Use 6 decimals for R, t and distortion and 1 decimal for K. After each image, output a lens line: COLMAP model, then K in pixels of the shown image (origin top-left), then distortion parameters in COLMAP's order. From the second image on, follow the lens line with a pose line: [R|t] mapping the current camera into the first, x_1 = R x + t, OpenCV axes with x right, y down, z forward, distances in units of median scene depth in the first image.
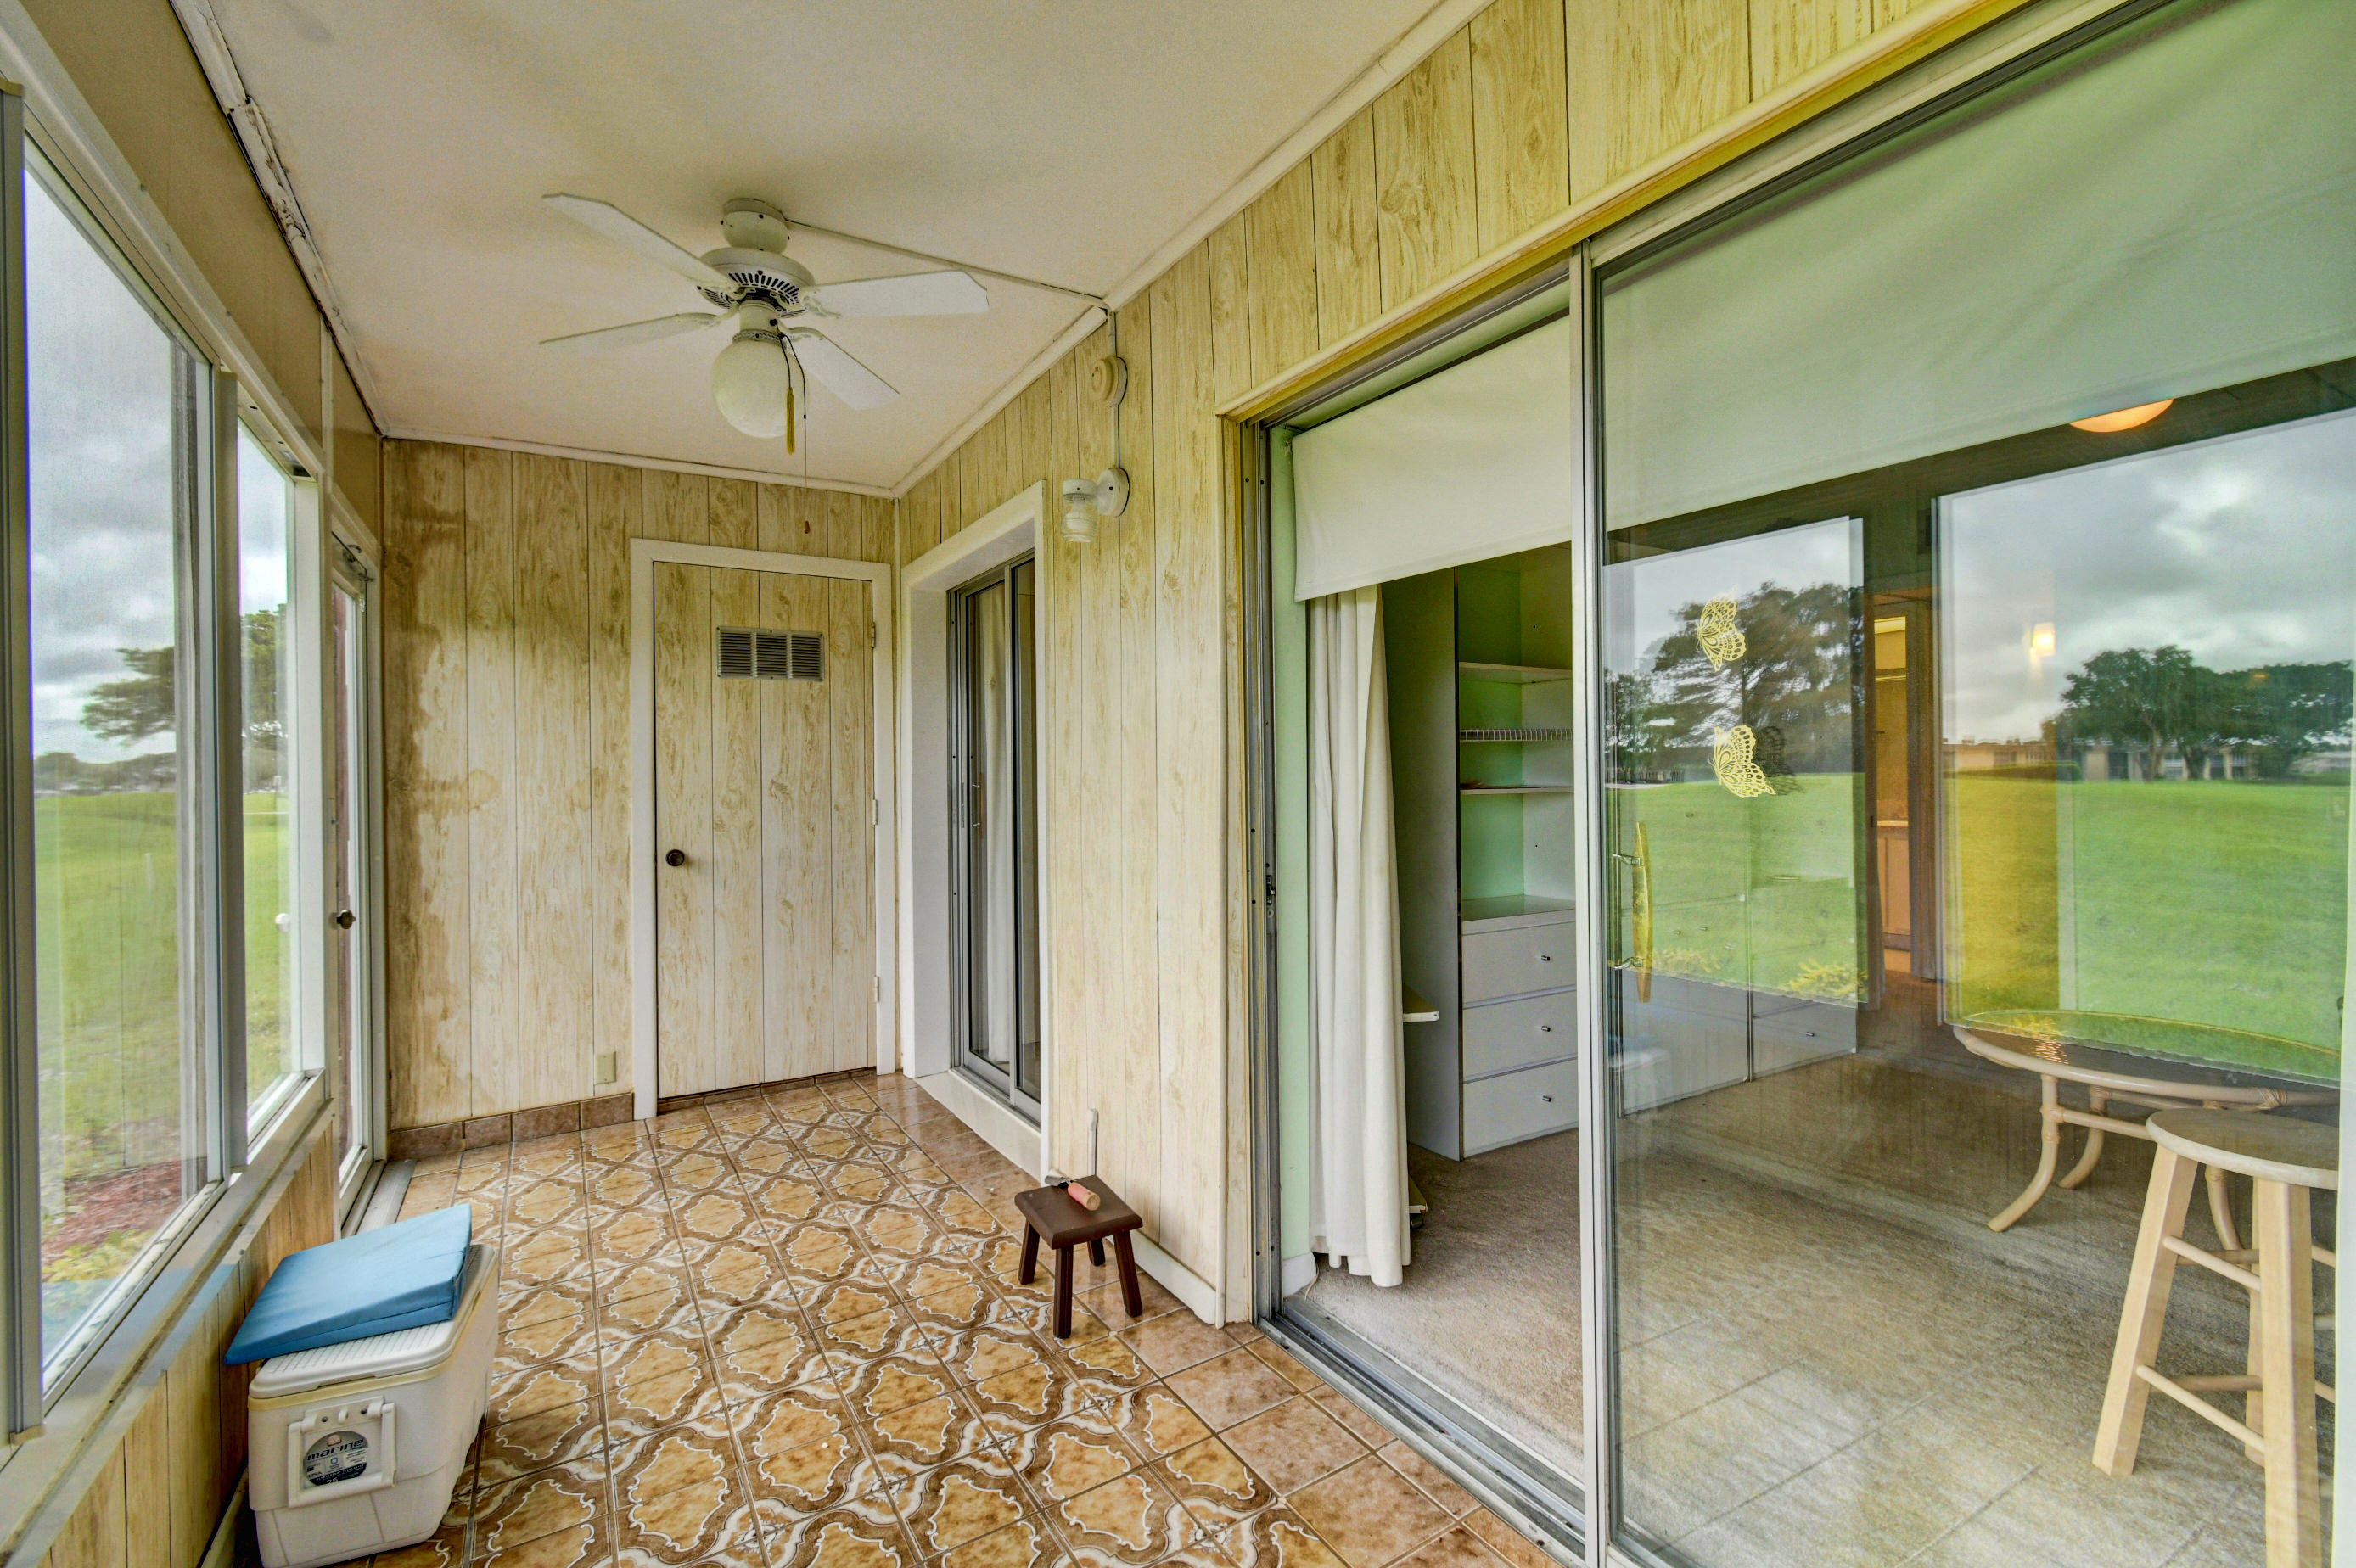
lens RADIAL K [[1049.6, 0, 1181.9], [0, 1049.6, 779.2], [0, 0, 1]] dist [0.019846, -0.007652]
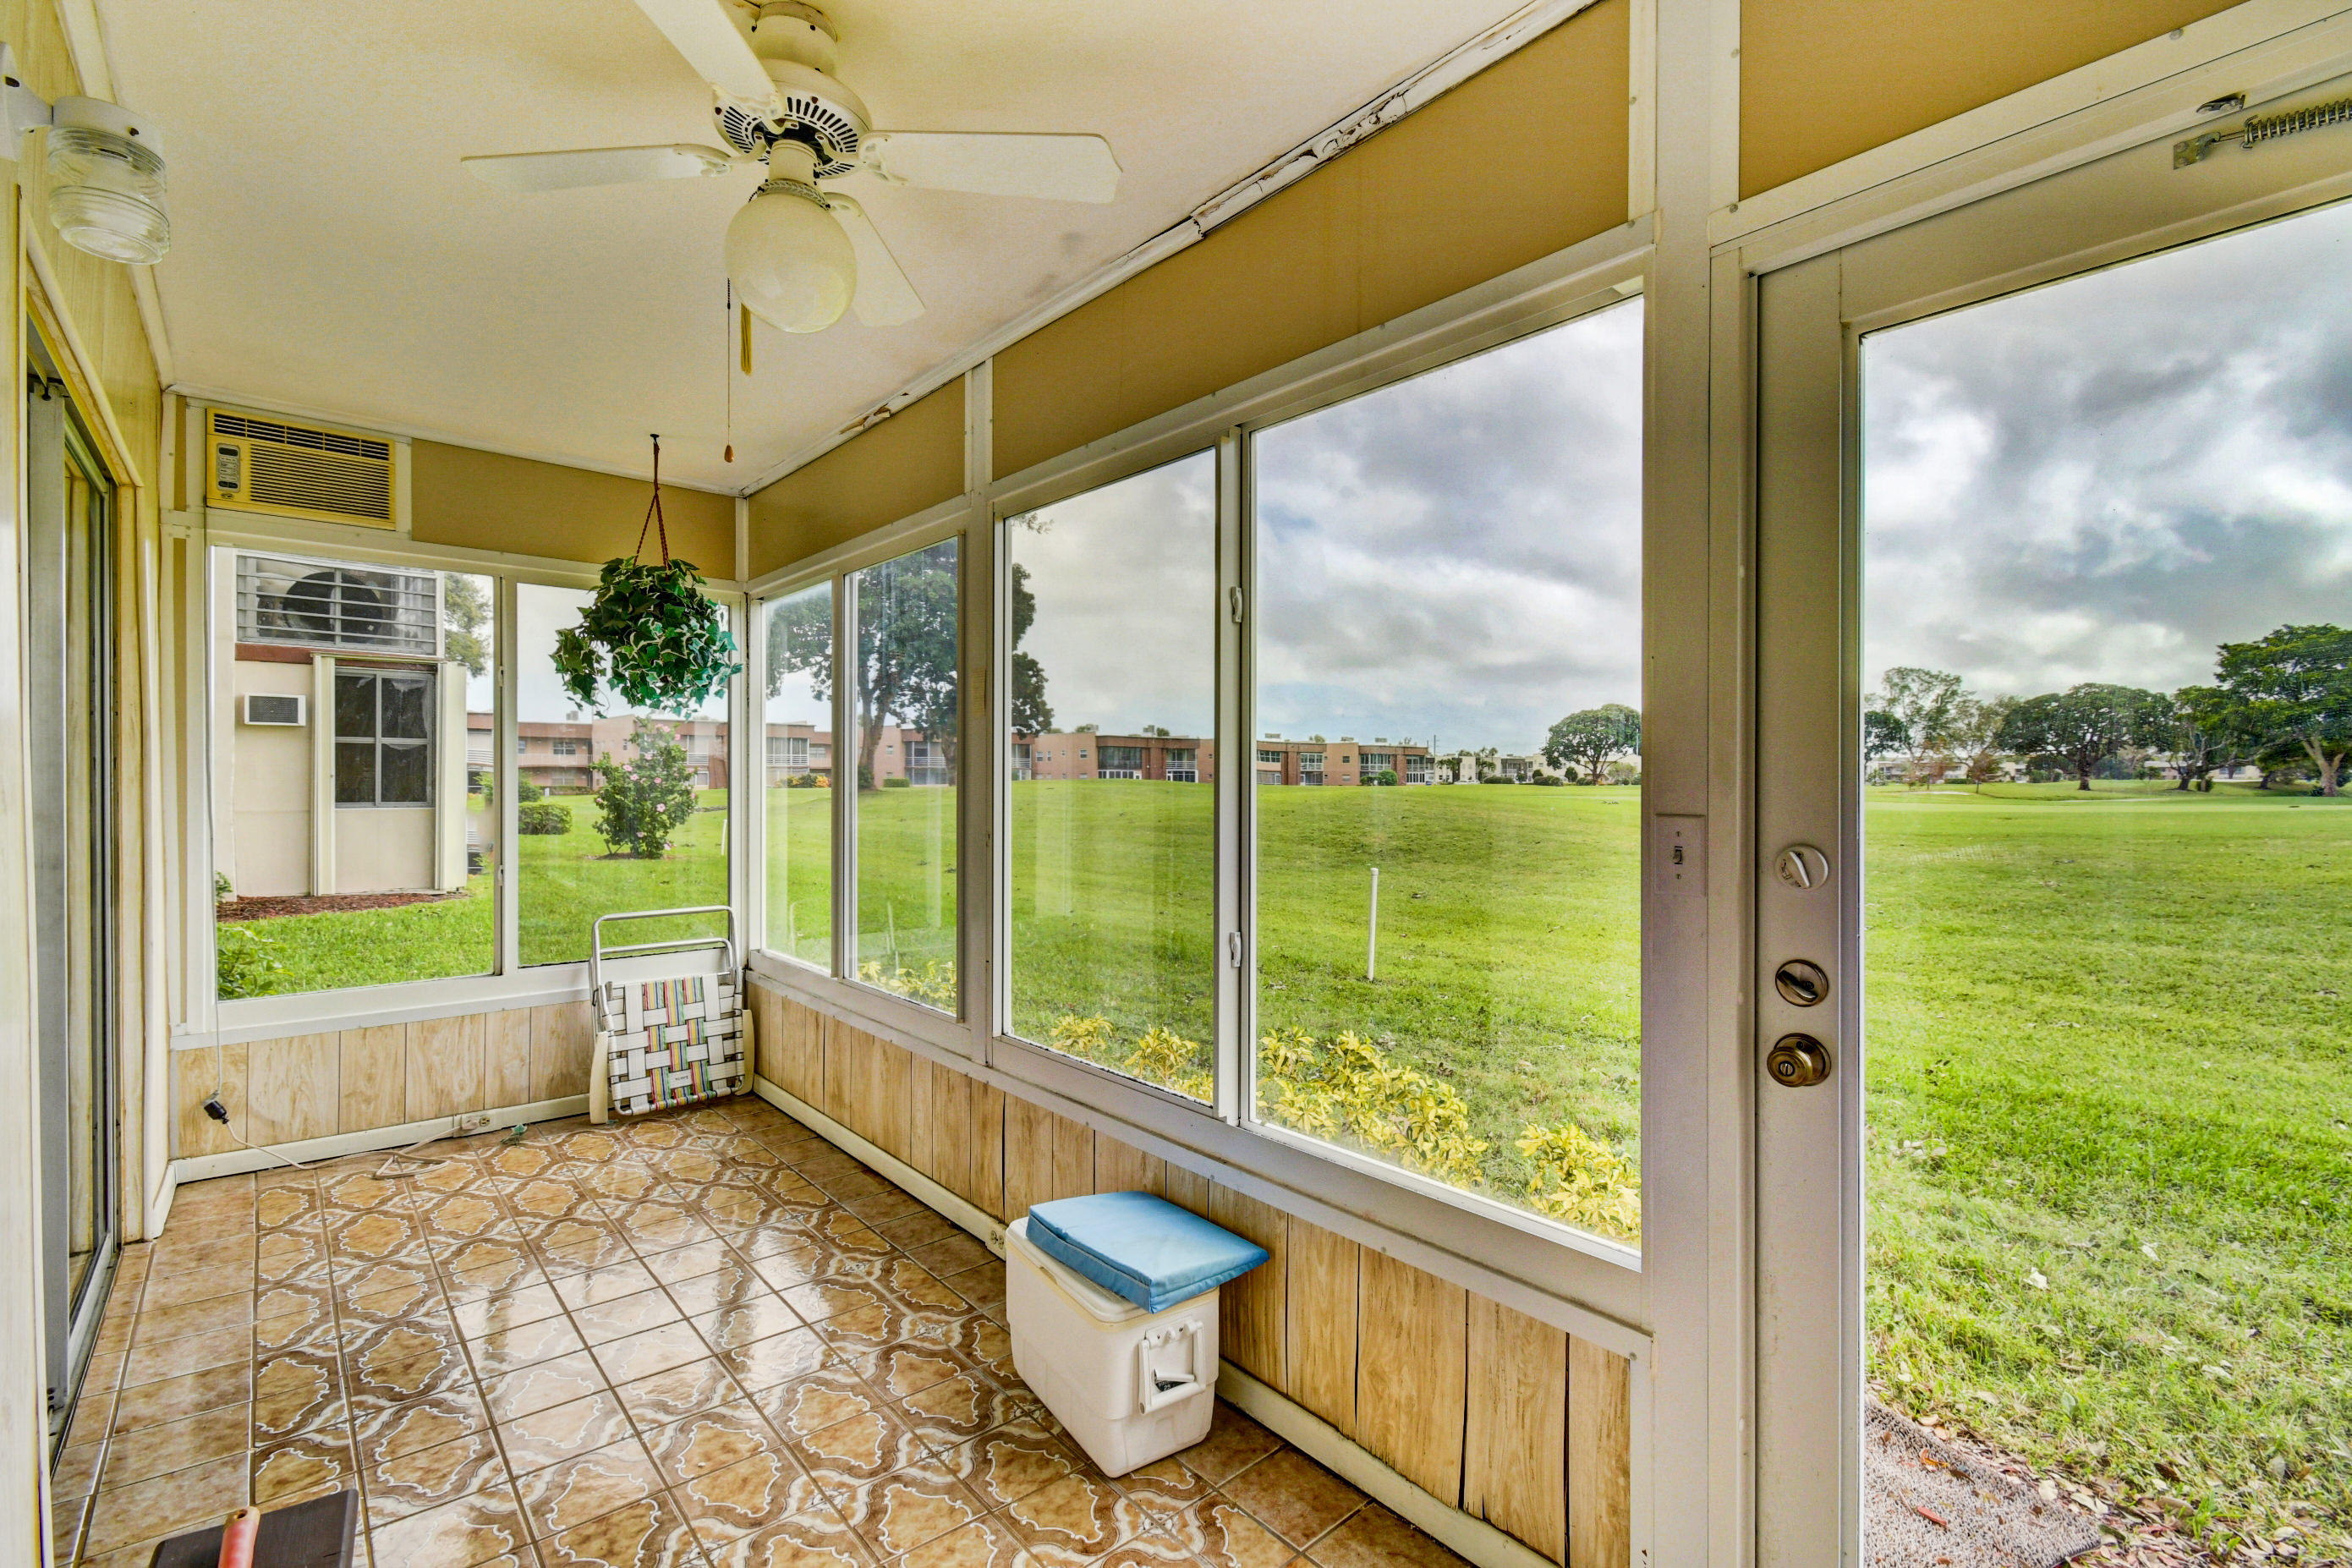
lens RADIAL K [[1005.4, 0, 1177.2], [0, 1005.4, 787.7], [0, 0, 1]] dist [-0.000446, -0.006635]
pose [[-0.981884, 0.013032, -0.189034, -0.335634], [0.011948, 0.999905, 0.006871, -0.001315], [0.189105, 0.004488, -0.981947, 1.109040]]
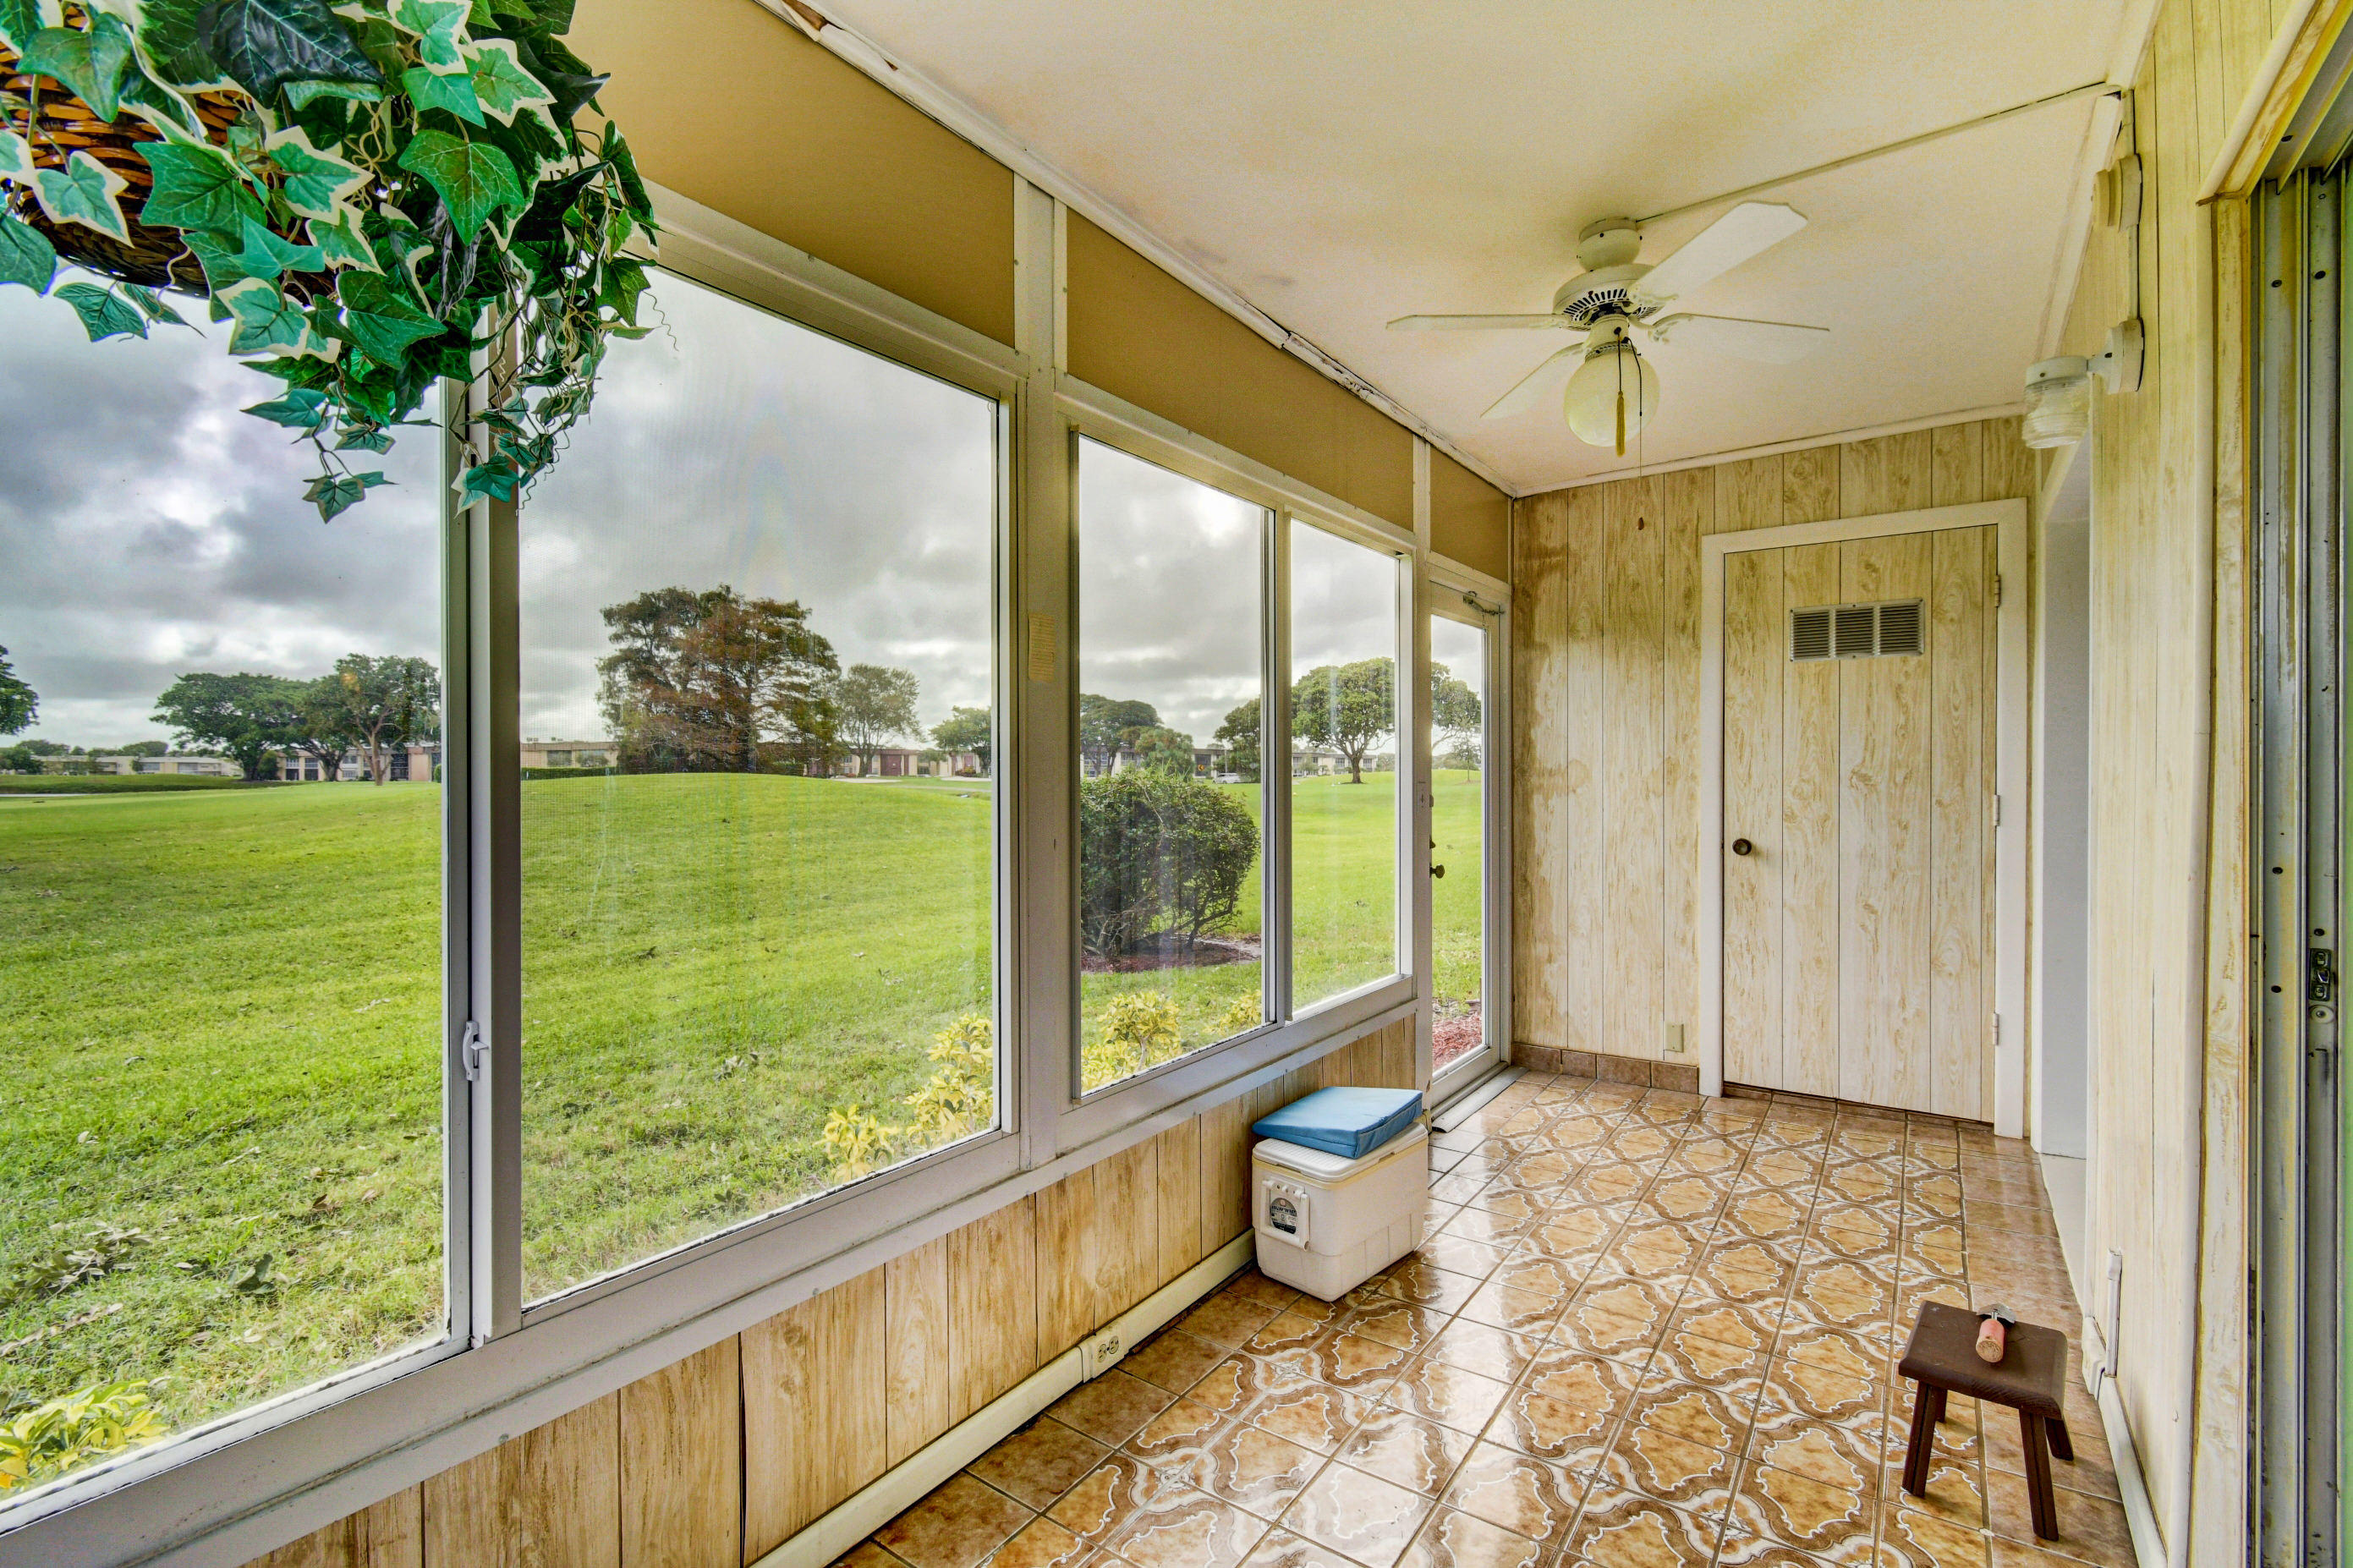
lens RADIAL K [[1048.3, 0, 1180.4], [0, 1048.3, 779.2], [0, 0, 1]] dist [0.019846, -0.007652]
pose [[0.395090, 0.018468, -0.918457, 0.252217], [-0.000736, 0.999804, 0.019787, -0.010093], [0.918642, -0.007142, 0.395026, 0.126854]]
